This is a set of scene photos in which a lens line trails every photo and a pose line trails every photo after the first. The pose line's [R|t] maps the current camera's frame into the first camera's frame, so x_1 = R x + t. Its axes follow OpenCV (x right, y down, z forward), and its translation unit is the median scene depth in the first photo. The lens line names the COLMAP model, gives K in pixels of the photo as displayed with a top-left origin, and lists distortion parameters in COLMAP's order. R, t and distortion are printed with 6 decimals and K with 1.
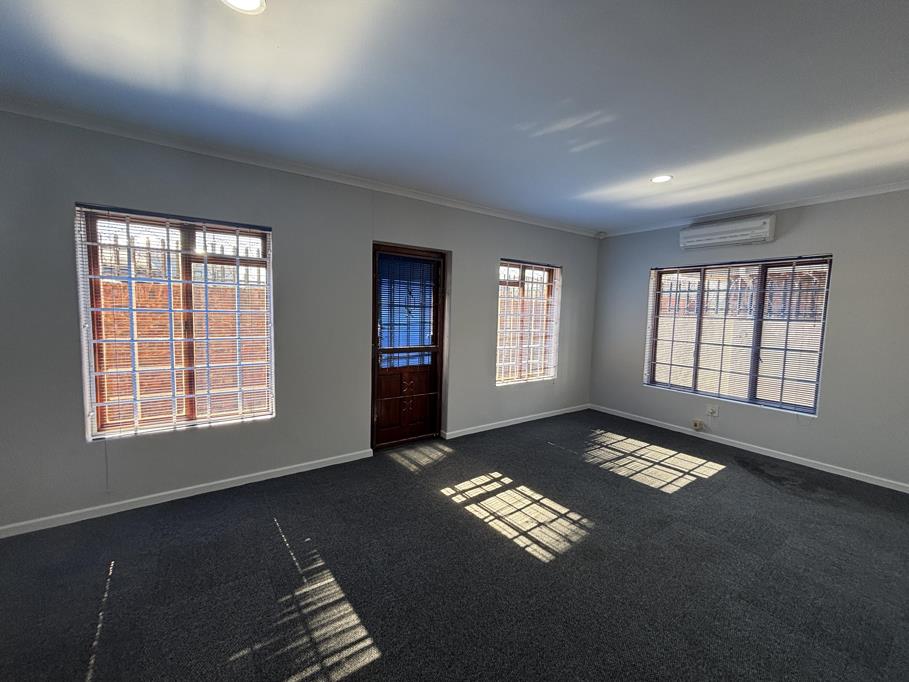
lens RADIAL K [[365.9, 0, 450.9], [0, 365.9, 338.4], [0, 0, 1]] dist [0.004597, -0.000108]
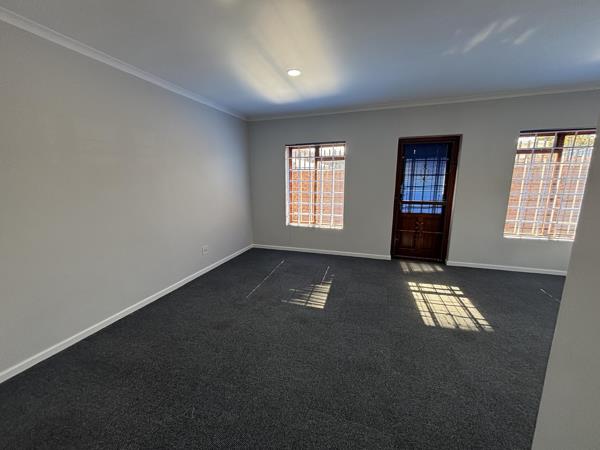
lens RADIAL K [[241.5, 0, 297.6], [0, 241.5, 223.3], [0, 0, 1]] dist [0.004597, -0.000108]
pose [[0.601470, 0.116797, -0.790312, 0.493343], [-0.041674, 0.992495, 0.114961, 0.026093], [0.797808, -0.036210, 0.601823, -0.091697]]
